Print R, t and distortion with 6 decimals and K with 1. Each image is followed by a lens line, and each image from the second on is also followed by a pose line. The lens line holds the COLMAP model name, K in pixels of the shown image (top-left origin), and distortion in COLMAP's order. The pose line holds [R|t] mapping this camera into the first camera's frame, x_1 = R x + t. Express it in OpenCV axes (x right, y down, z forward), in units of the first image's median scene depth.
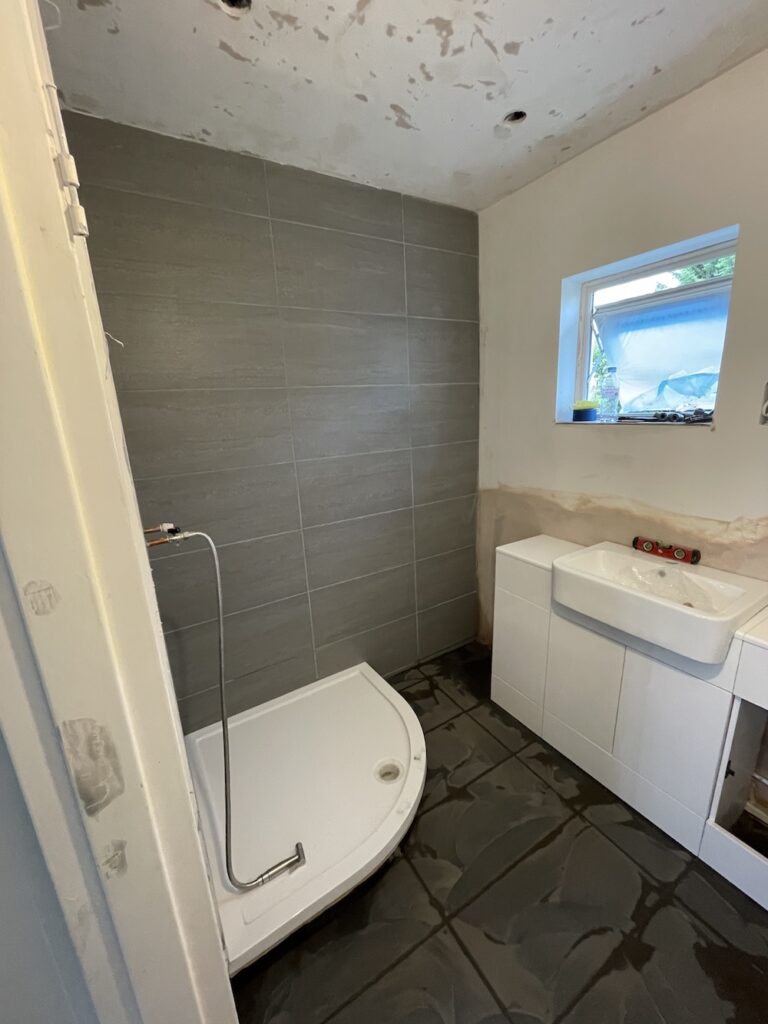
lens RADIAL K [[415.4, 0, 383.9], [0, 415.4, 511.1], [0, 0, 1]] dist [-0.002327, -0.000799]
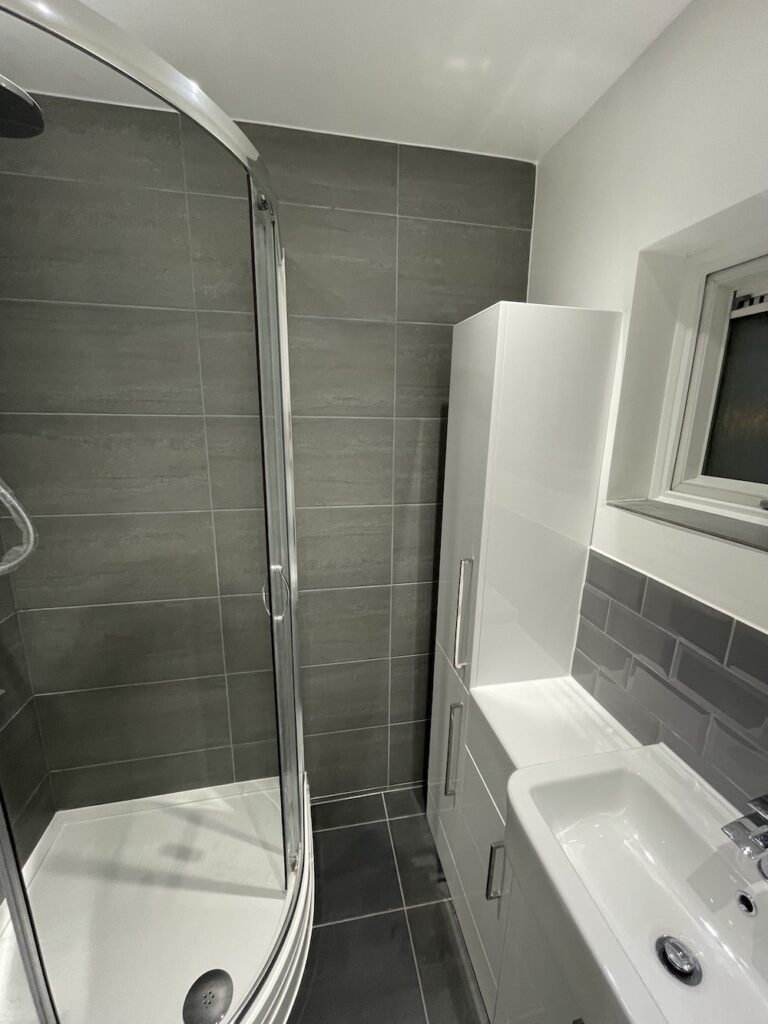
lens RADIAL K [[415.4, 0, 384.6], [0, 415.4, 512.0], [0, 0, 1]] dist [-0.002327, -0.000799]
pose [[0.935160, 0.136086, -0.327042, 0.397029], [-0.141745, 0.989881, 0.006589, -0.198576], [0.324629, 0.040194, 0.944987, 0.449182]]
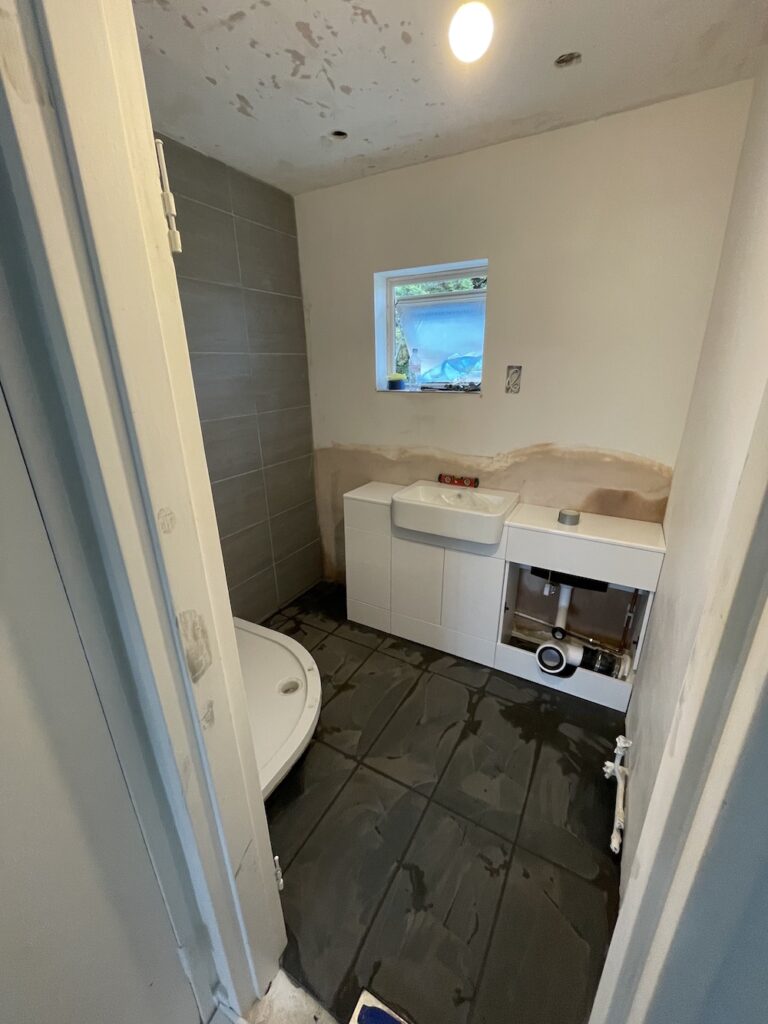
lens RADIAL K [[415.4, 0, 383.6], [0, 415.4, 509.8], [0, 0, 1]] dist [-0.002327, -0.000799]
pose [[0.875950, -0.125959, 0.465667, -0.248731], [0.091443, 0.991163, 0.096091, 0.032143], [-0.473655, -0.041589, 0.879728, -0.162521]]
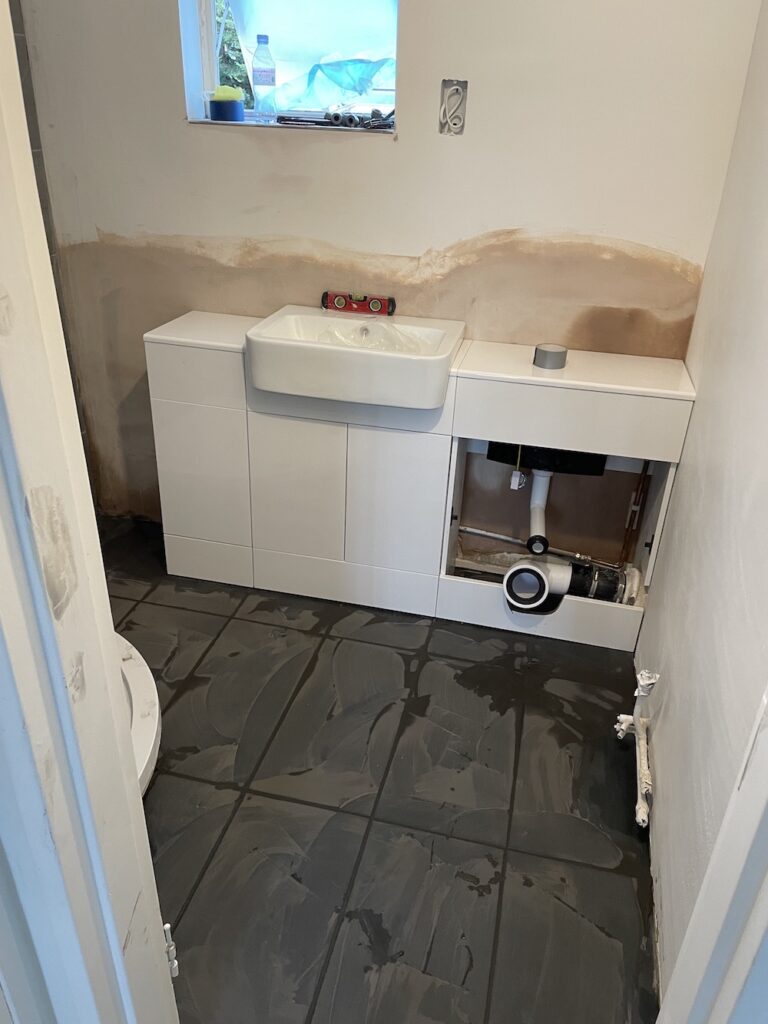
lens RADIAL K [[776.4, 0, 384.6], [0, 776.4, 509.1], [0, 0, 1]] dist [0.068224, -0.055588]
pose [[0.701265, -0.268240, 0.660510, -0.406732], [0.109430, 0.956034, 0.272074, 0.071596], [-0.704452, -0.118516, 0.699787, -0.144942]]
